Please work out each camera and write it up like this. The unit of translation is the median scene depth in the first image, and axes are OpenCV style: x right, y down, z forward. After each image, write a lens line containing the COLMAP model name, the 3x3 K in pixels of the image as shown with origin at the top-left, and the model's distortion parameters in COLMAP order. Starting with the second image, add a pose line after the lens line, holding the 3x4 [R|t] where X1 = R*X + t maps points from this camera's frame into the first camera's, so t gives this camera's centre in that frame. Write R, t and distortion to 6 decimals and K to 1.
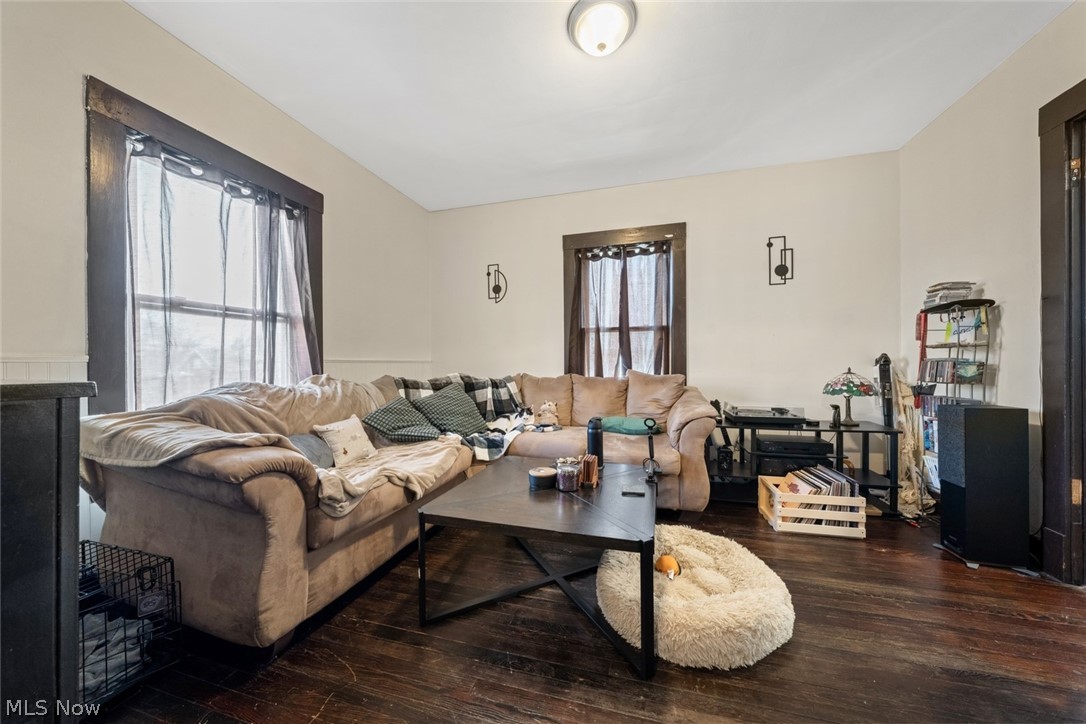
lens RADIAL K [[372.3, 0, 548.2], [0, 372.3, 367.4], [0, 0, 1]] dist [-0.003110, 0.000038]
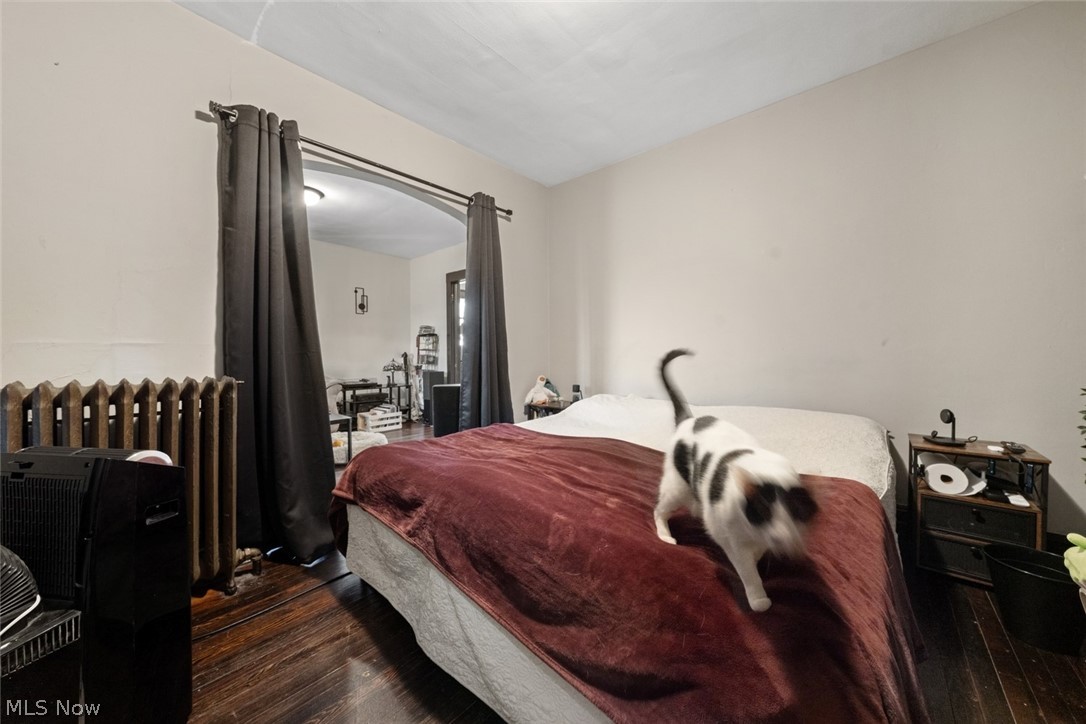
lens RADIAL K [[372.3, 0, 536.5], [0, 372.3, 359.6], [0, 0, 1]] dist [-0.003110, 0.000038]
pose [[0.453209, -0.006316, 0.891382, -0.791696], [0.006095, 0.999973, 0.003986, 0.003969], [-0.891383, 0.003627, 0.453235, -0.773278]]
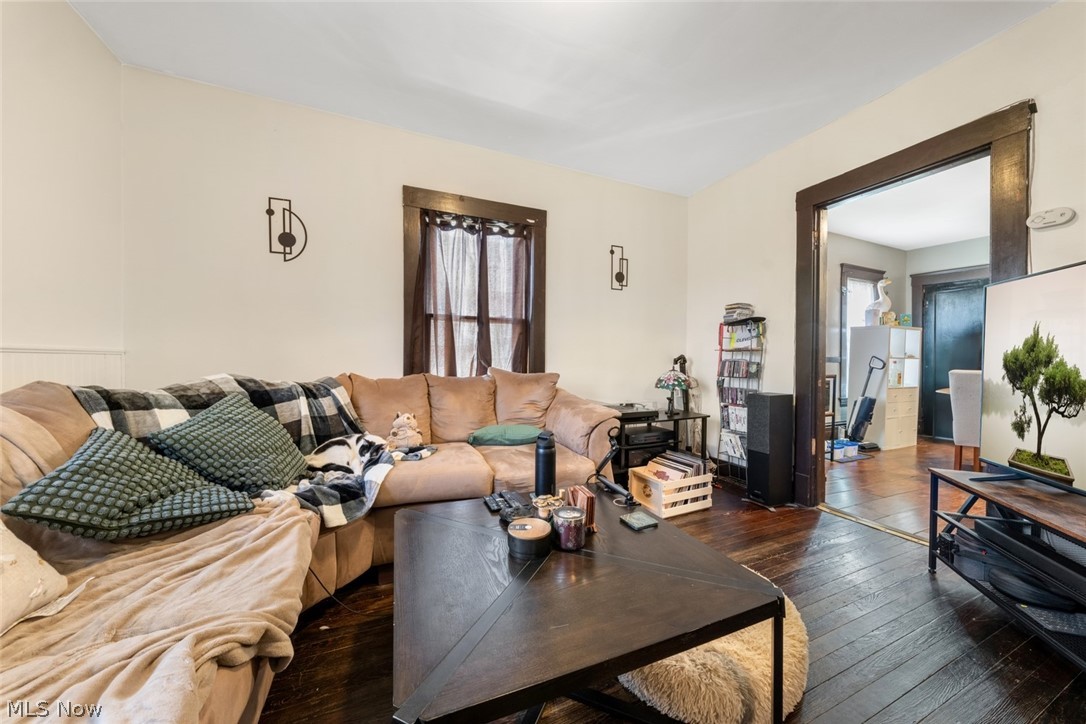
lens RADIAL K [[372.3, 0, 555.4], [0, 372.3, 365.8], [0, 0, 1]] dist [-0.003110, 0.000038]
pose [[0.774055, 0.001391, 0.633117, -0.268890], [-0.006037, 0.999968, 0.005185, -0.003871], [-0.633090, -0.007836, 0.774038, 0.328718]]
